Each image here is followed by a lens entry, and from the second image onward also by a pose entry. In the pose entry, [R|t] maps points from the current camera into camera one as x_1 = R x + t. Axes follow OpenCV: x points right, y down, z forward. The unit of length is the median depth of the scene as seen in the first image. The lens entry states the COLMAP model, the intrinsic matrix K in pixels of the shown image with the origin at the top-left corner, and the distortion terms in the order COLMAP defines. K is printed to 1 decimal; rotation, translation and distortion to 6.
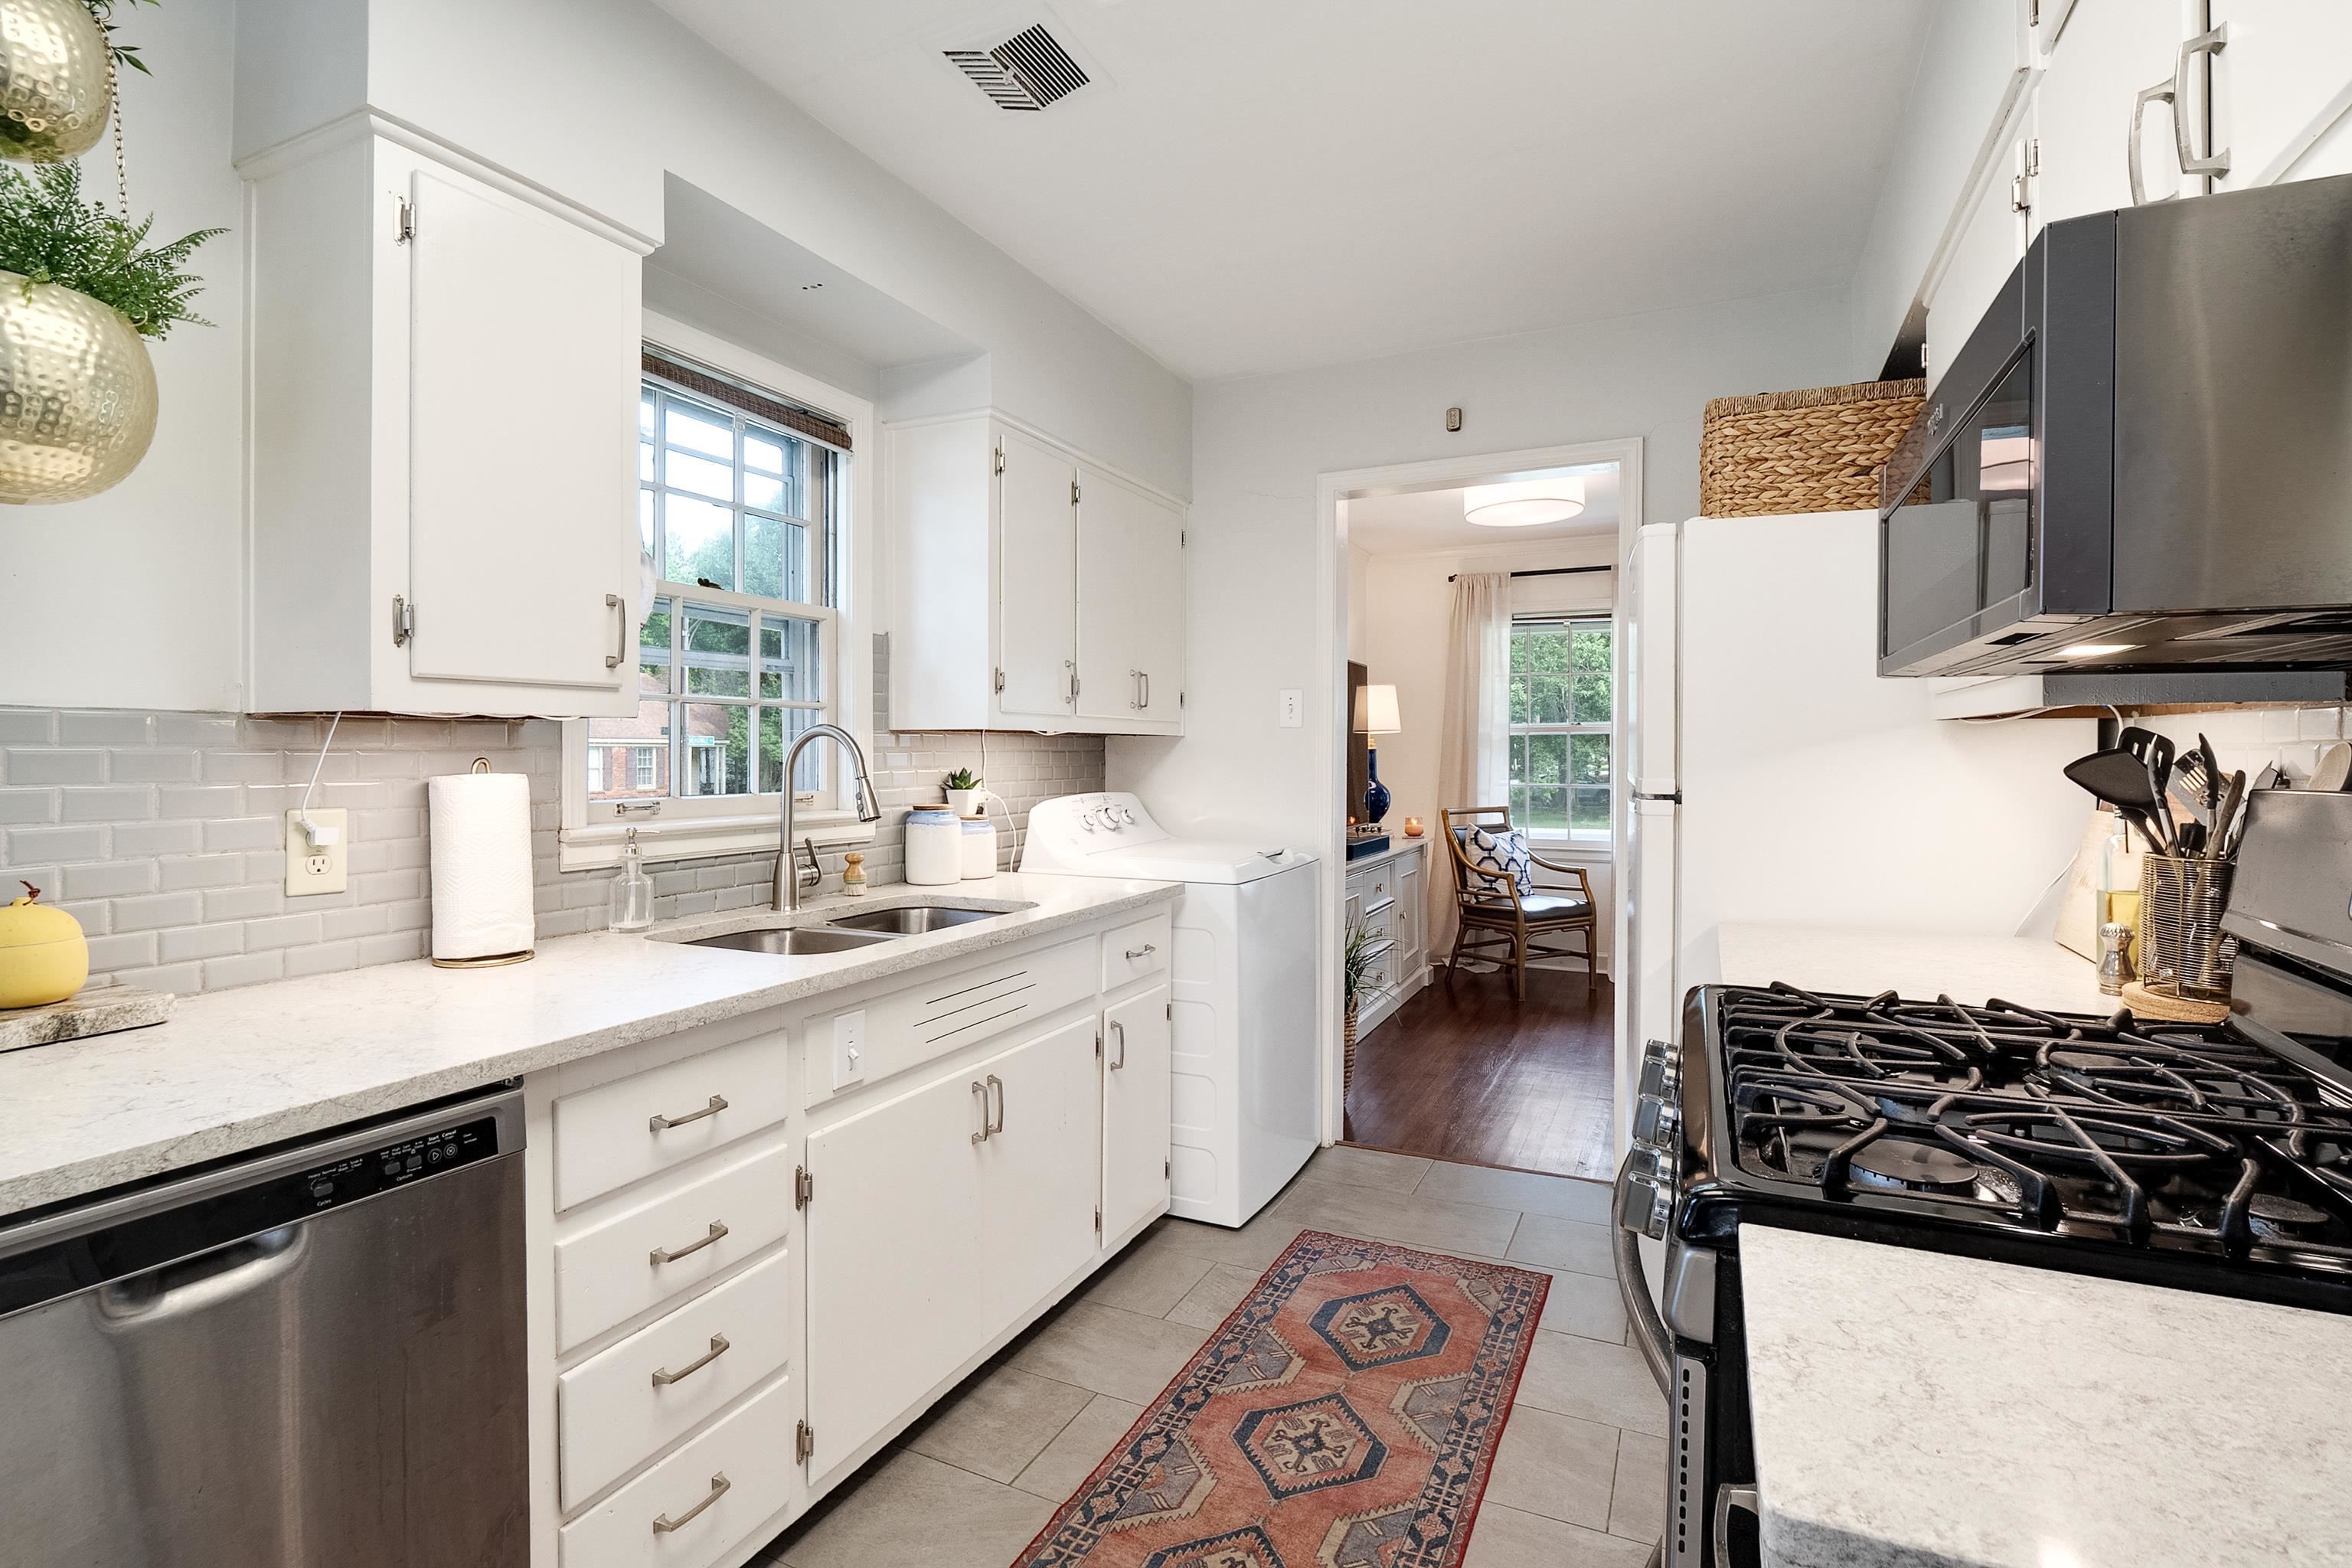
lens RADIAL K [[1131.1, 0, 1171.8], [0, 1131.1, 770.8], [0, 0, 1]] dist [0.001240, -0.000609]
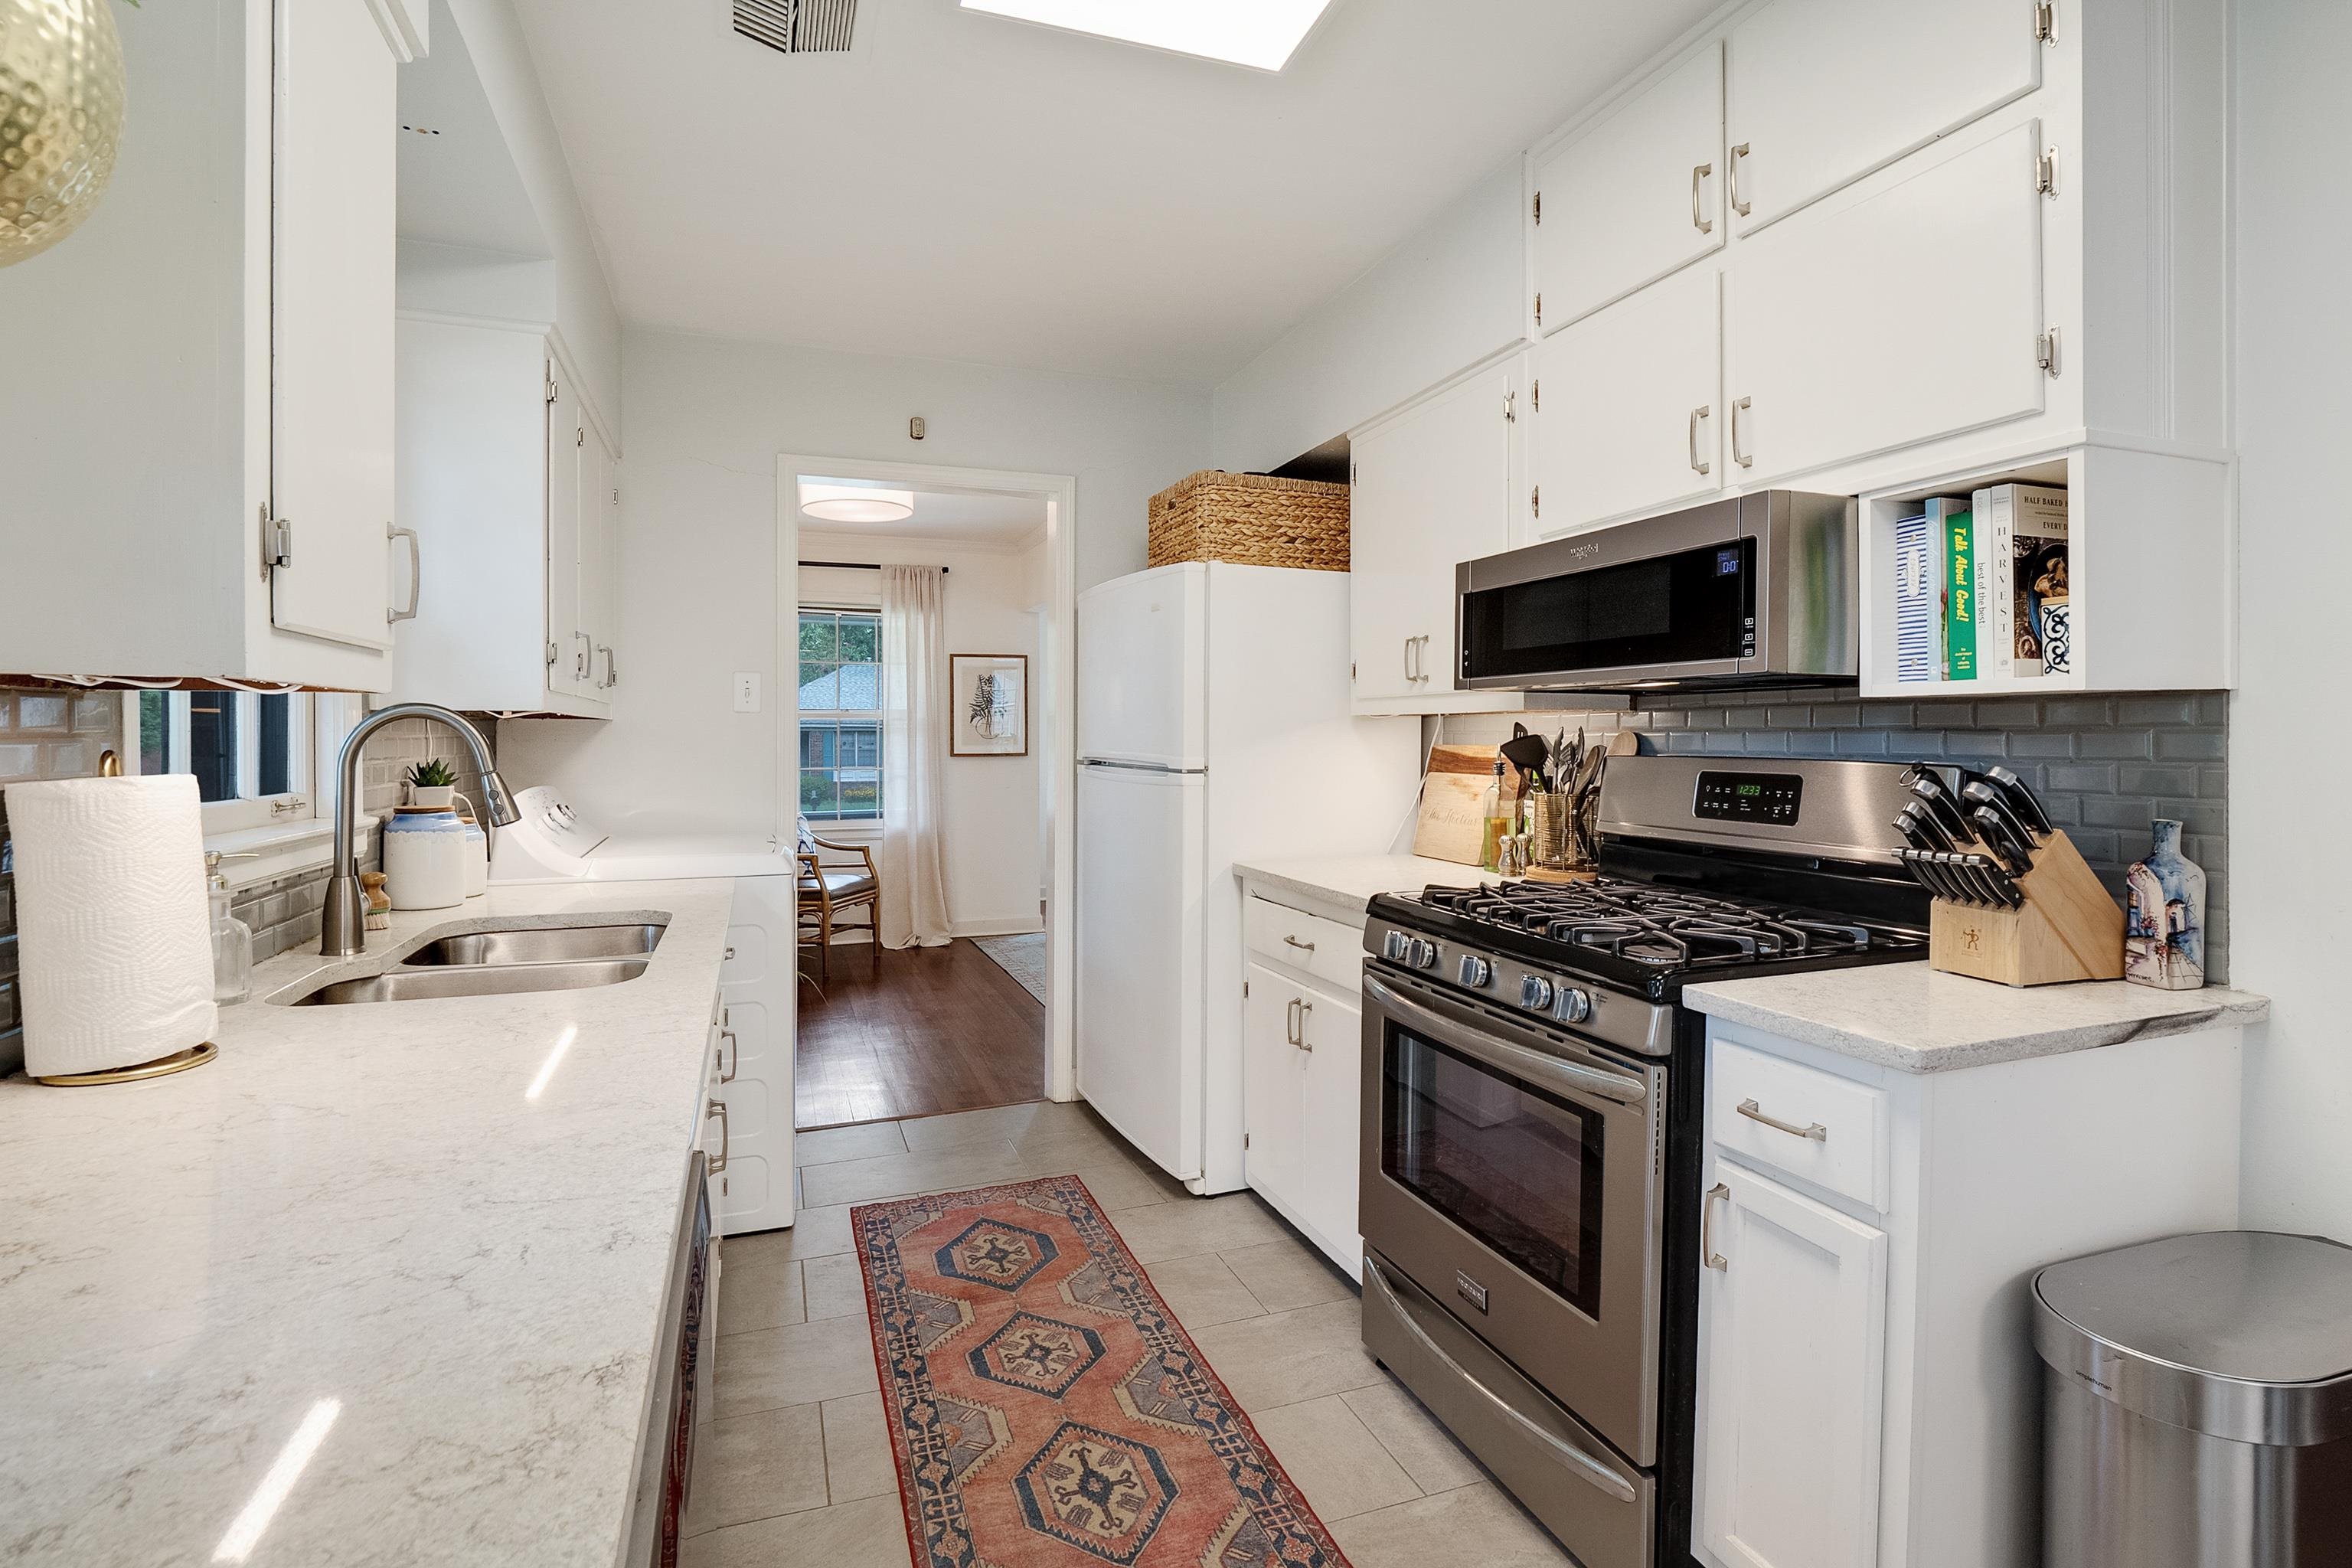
lens RADIAL K [[1131.1, 0, 1173.0], [0, 1131.1, 763.7], [0, 0, 1]] dist [0.001240, -0.000609]
pose [[0.701354, -0.018867, 0.712563, -0.536190], [0.013974, 0.999821, 0.012718, -0.002935], [-0.712676, 0.001038, 0.701493, 0.107678]]
